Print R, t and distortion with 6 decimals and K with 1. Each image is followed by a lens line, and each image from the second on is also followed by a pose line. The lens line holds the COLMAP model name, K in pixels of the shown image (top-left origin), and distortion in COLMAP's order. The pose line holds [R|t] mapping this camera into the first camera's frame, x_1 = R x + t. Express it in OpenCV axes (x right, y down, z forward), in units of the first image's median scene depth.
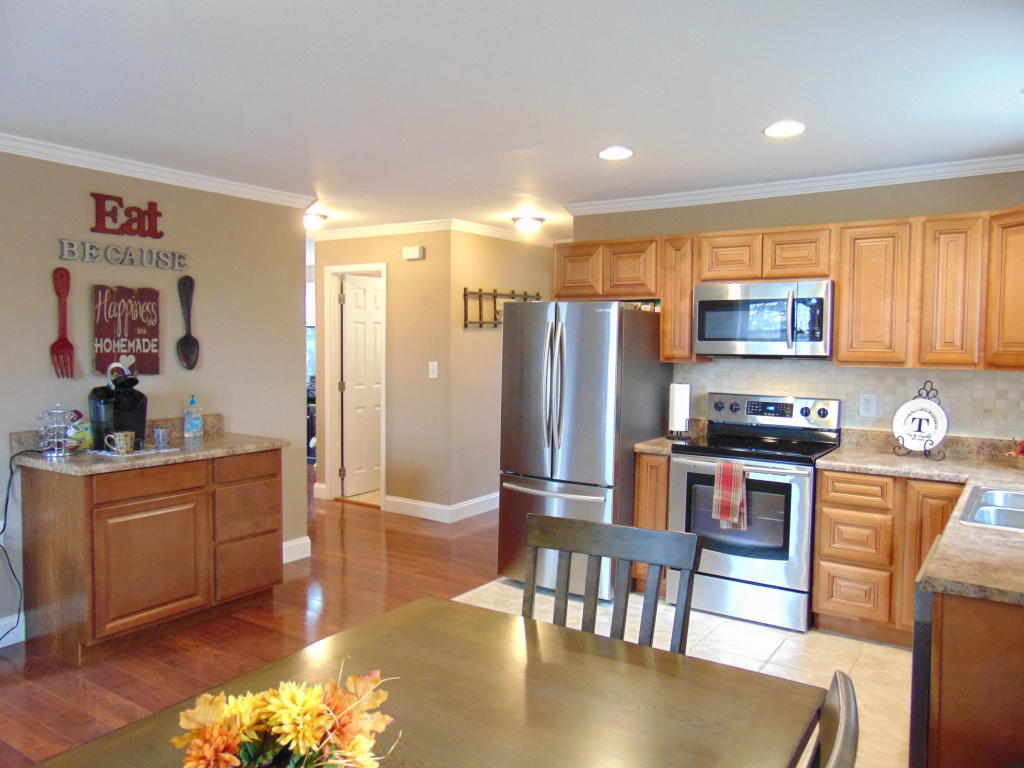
lens RADIAL K [[761.0, 0, 510.1], [0, 761.0, 380.9], [0, 0, 1]] dist [-0.024258, 0.036875]
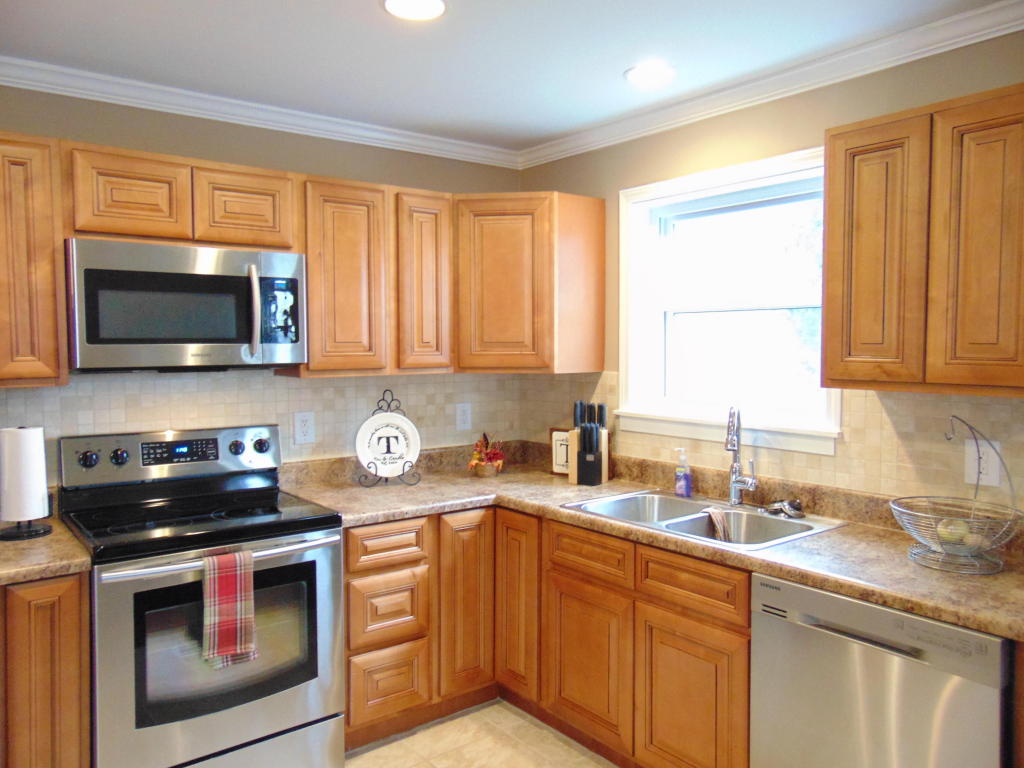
lens RADIAL K [[761.0, 0, 513.2], [0, 761.0, 381.1], [0, 0, 1]] dist [-0.024258, 0.036875]
pose [[0.308988, -0.055817, 0.949427, -0.182748], [0.055941, 0.997615, 0.040444, -0.034188], [-0.949419, 0.040615, 0.311373, 0.604870]]
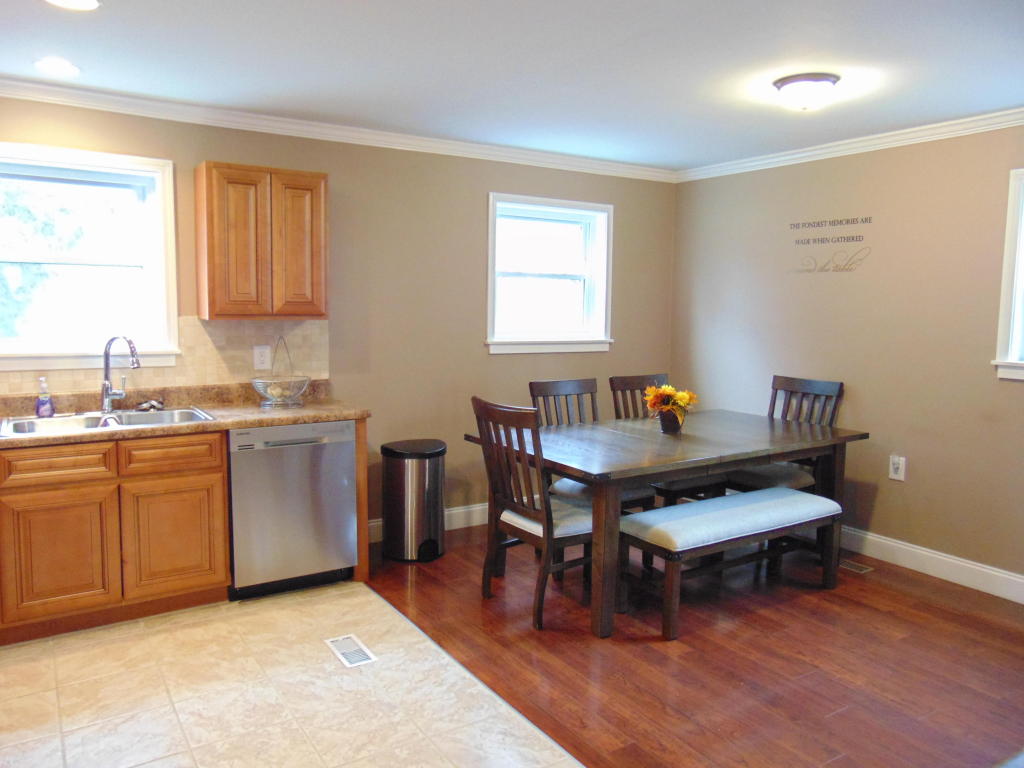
lens RADIAL K [[761.0, 0, 511.2], [0, 761.0, 380.6], [0, 0, 1]] dist [-0.024258, 0.036875]
pose [[-0.916580, -0.062927, 0.394869, -0.283338], [-0.000509, 0.987722, 0.156224, -0.065406], [-0.399851, 0.142991, -0.905358, 1.265670]]
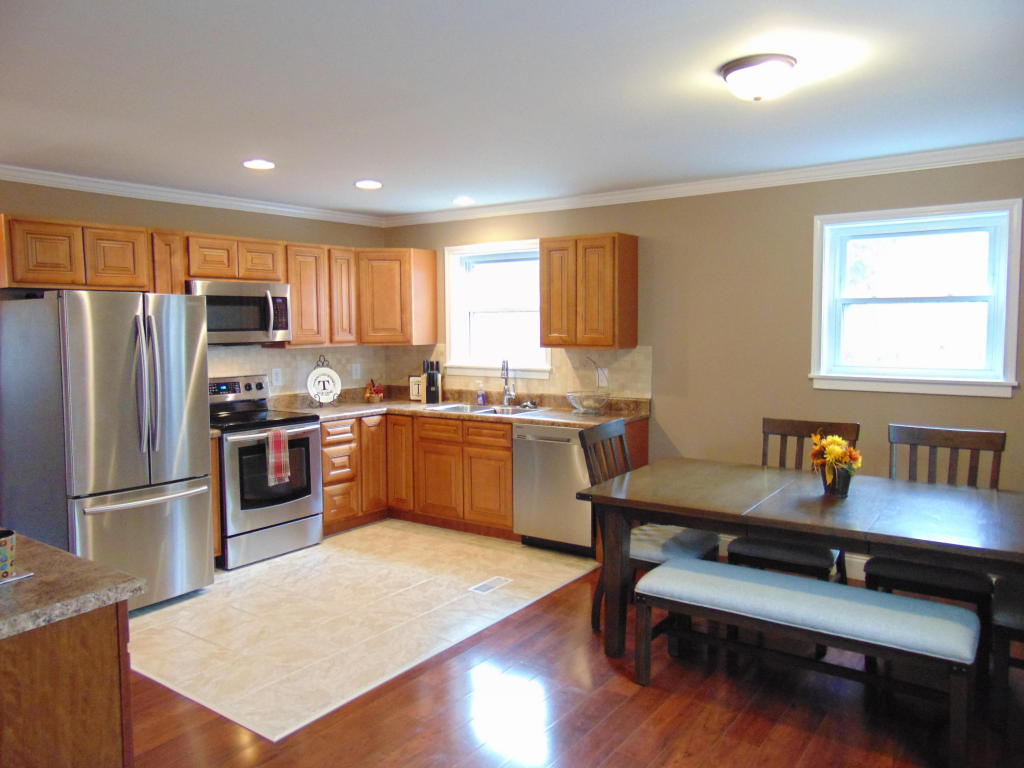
lens RADIAL K [[761.0, 0, 510.2], [0, 761.0, 382.8], [0, 0, 1]] dist [-0.024258, 0.036875]
pose [[0.030204, -0.087188, 0.995734, -0.910857], [0.061957, 0.994436, 0.085195, -0.049399], [-0.997622, 0.059119, 0.035438, 0.571751]]
